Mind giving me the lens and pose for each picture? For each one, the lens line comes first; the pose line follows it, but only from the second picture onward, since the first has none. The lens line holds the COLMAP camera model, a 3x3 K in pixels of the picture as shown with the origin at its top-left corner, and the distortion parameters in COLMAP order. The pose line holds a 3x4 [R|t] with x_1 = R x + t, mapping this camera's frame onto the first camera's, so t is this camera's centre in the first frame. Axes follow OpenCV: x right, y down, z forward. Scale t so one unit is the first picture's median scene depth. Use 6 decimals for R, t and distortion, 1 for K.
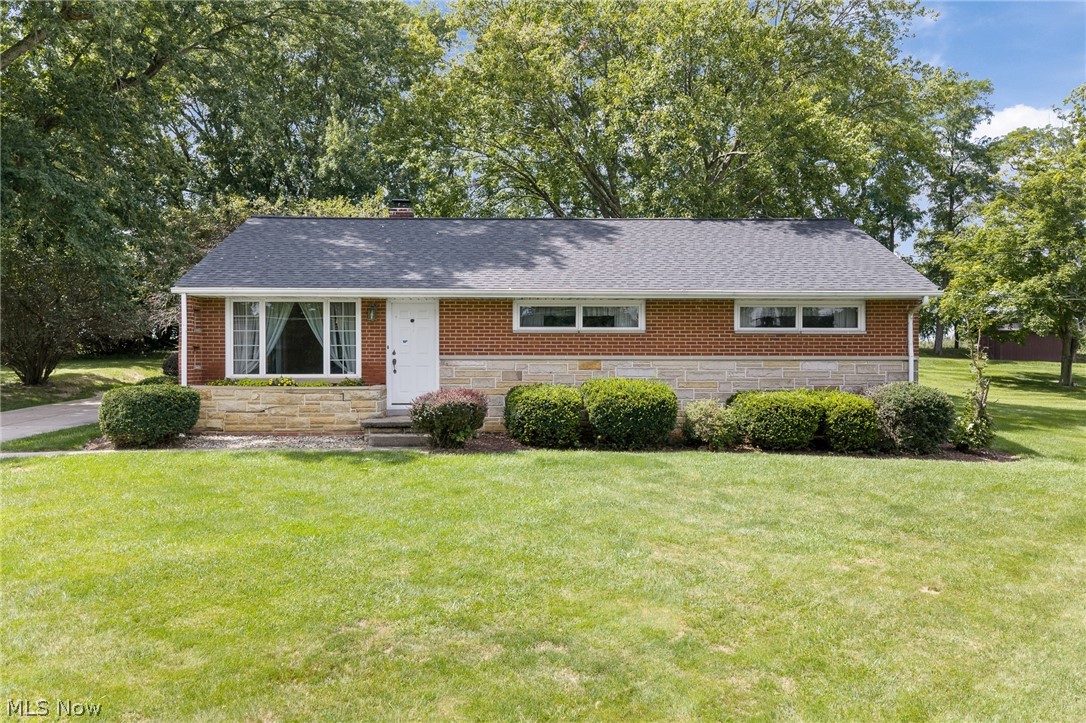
lens RADIAL K [[904.4, 0, 545.9], [0, 904.4, 366.1], [0, 0, 1]] dist [-0.010996, -0.005913]
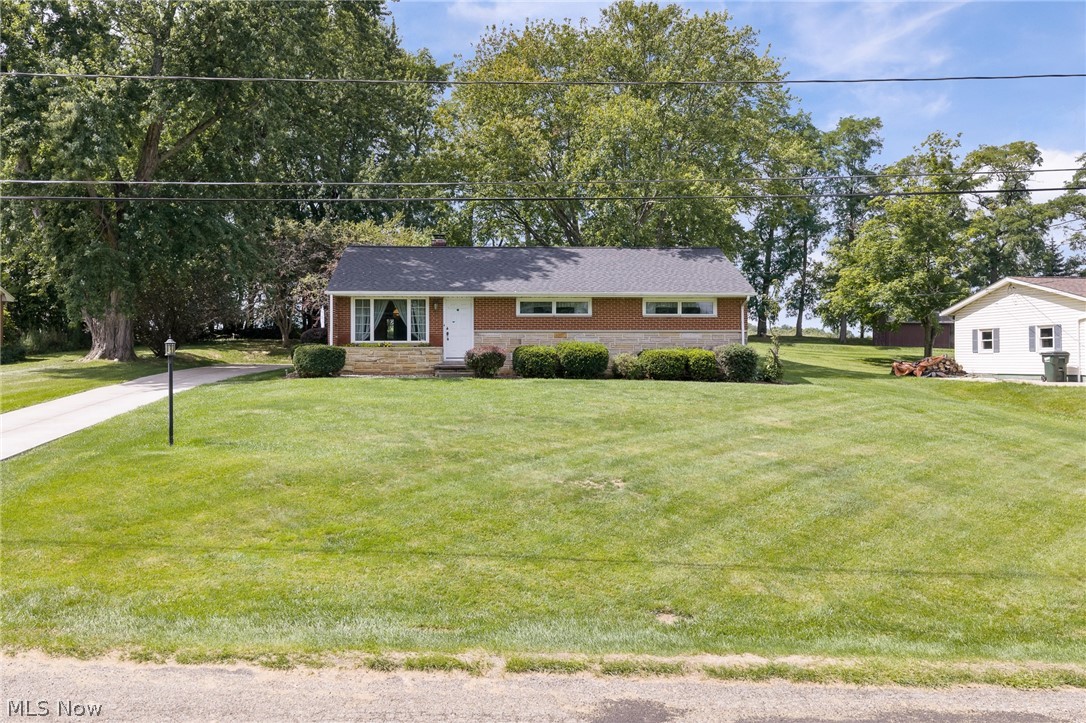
lens RADIAL K [[904.4, 0, 542.2], [0, 904.4, 356.4], [0, 0, 1]] dist [-0.010996, -0.005913]
pose [[0.999323, -0.002890, 0.036670, -0.050652], [0.003174, 0.999965, -0.007707, 0.053036], [-0.036647, 0.007818, 0.999298, -0.744336]]
